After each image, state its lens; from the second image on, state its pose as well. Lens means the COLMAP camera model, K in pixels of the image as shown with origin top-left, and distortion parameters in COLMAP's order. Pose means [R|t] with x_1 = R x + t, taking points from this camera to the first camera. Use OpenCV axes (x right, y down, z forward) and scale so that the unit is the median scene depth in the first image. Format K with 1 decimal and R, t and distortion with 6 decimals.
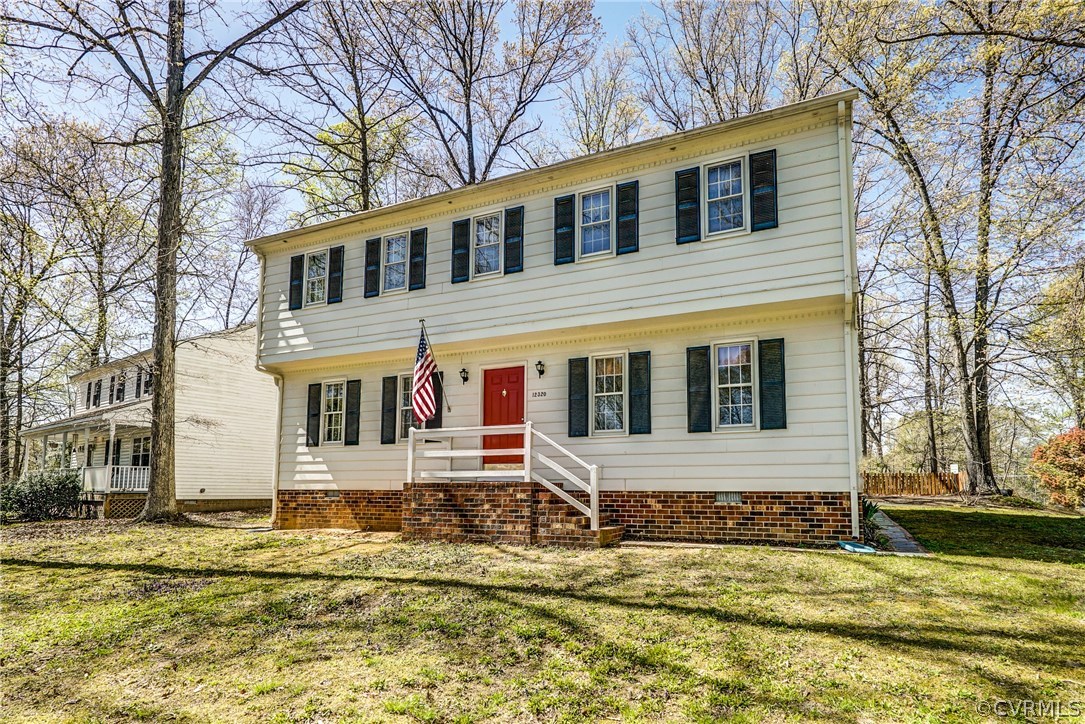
lens RADIAL K [[592.3, 0, 544.8], [0, 592.3, 437.2], [0, 0, 1]] dist [0.001129, 0.002387]
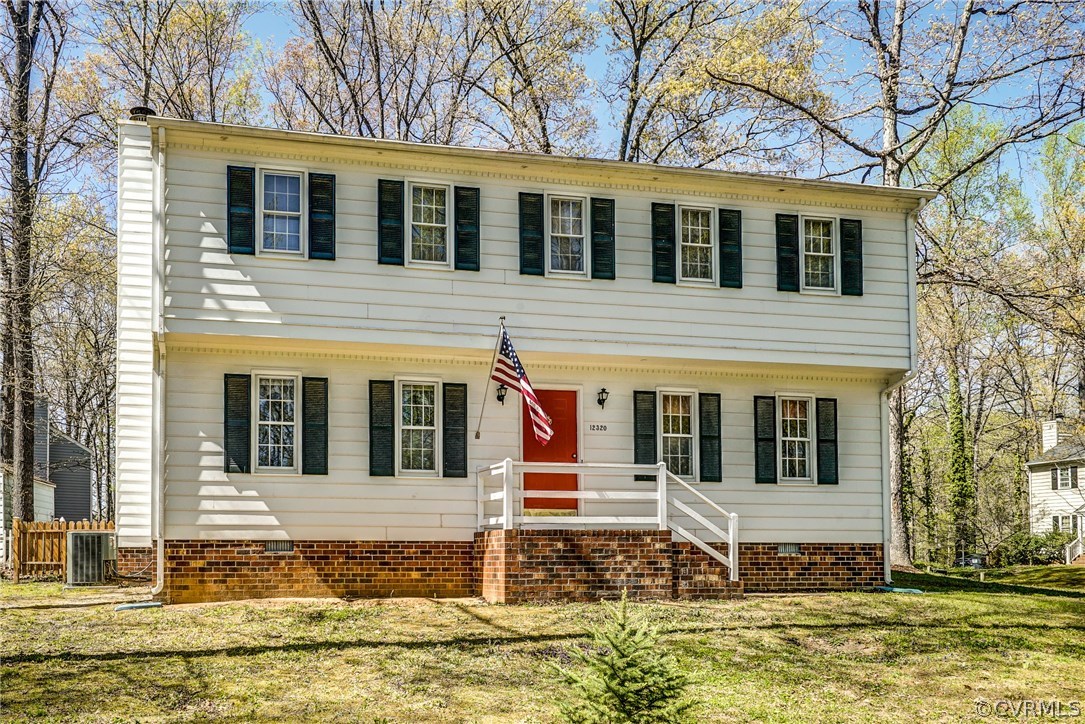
lens RADIAL K [[907.3, 0, 417.9], [0, 907.3, 541.9], [0, 0, 1]] dist [0.011138, -0.008942]
pose [[0.799961, 0.010658, 0.599958, -1.085884], [-0.050400, 0.997503, 0.049482, 0.041954], [-0.597932, -0.069822, 0.798500, 0.122085]]
